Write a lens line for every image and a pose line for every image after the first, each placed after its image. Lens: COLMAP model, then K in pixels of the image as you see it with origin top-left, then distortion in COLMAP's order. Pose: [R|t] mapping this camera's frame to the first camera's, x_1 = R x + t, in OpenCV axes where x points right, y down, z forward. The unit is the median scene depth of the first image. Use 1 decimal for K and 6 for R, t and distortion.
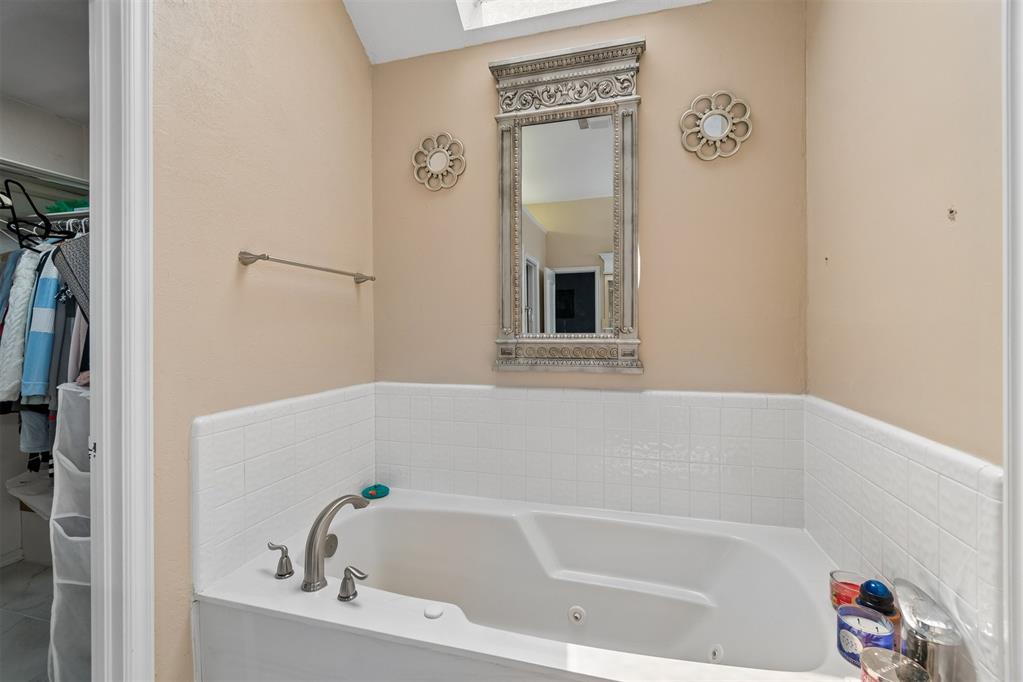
lens RADIAL K [[445.2, 0, 507.7], [0, 445.2, 332.9], [0, 0, 1]] dist [-0.000575, -0.000018]
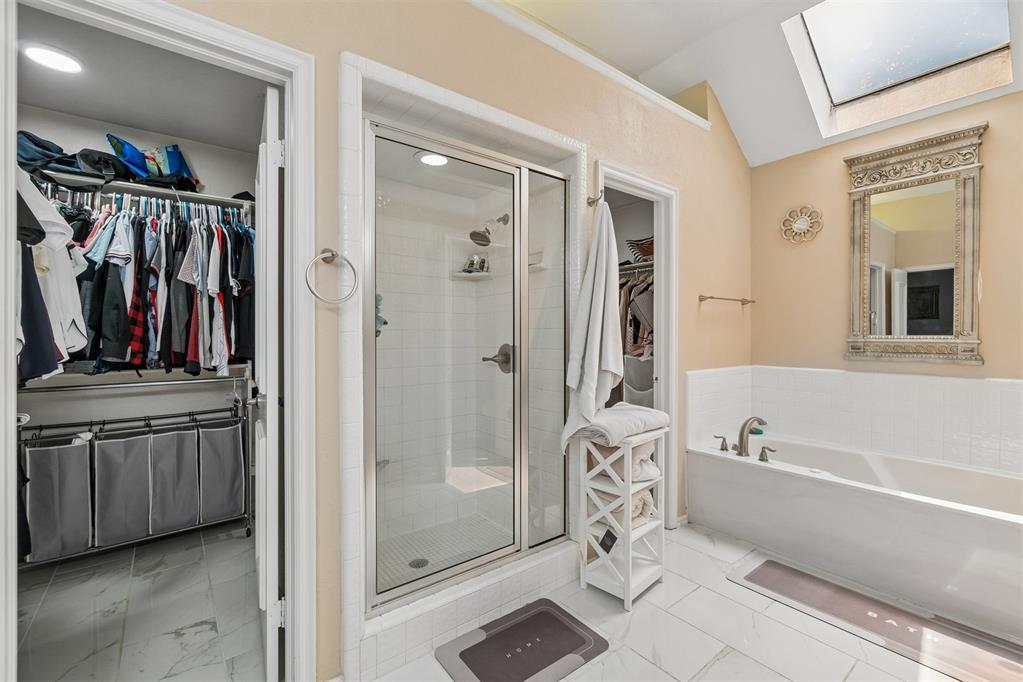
lens RADIAL K [[445.2, 0, 507.8], [0, 445.2, 336.3], [0, 0, 1]] dist [-0.000575, -0.000018]
pose [[0.806801, 0.008459, -0.590763, -0.064209], [-0.004966, 0.999959, 0.007536, -0.000865], [0.590803, -0.003146, 0.806810, -0.914365]]
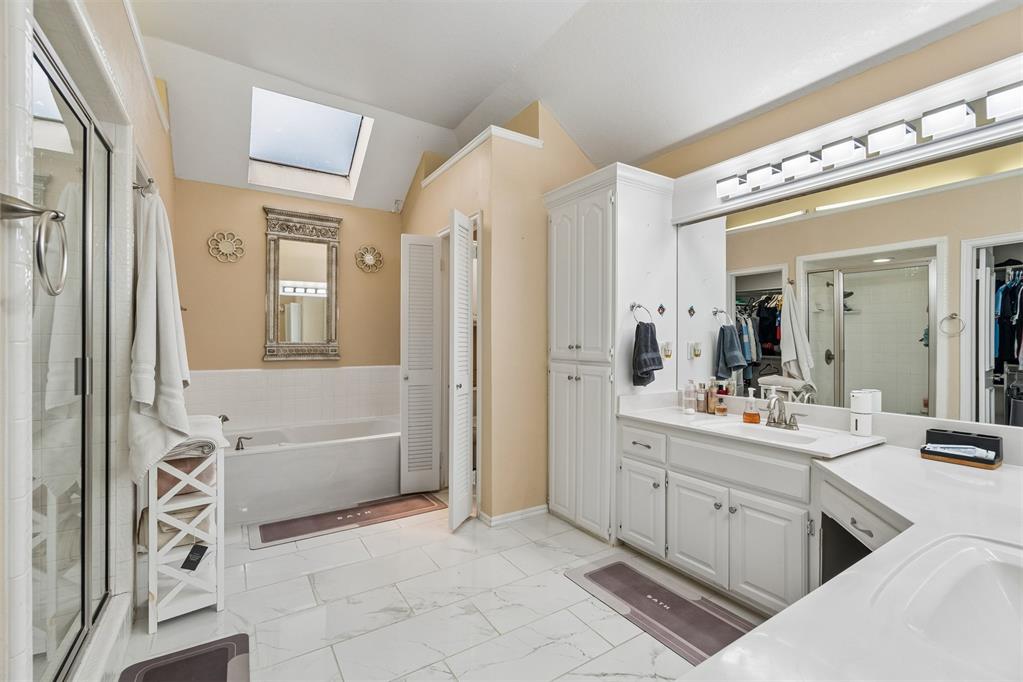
lens RADIAL K [[445.2, 0, 513.8], [0, 445.2, 342.4], [0, 0, 1]] dist [-0.000575, -0.000018]
pose [[0.659440, 0.003819, 0.751748, -0.794854], [-0.005254, 0.999986, -0.000471, -0.001325], [-0.751739, -0.003639, 0.659451, -1.141675]]
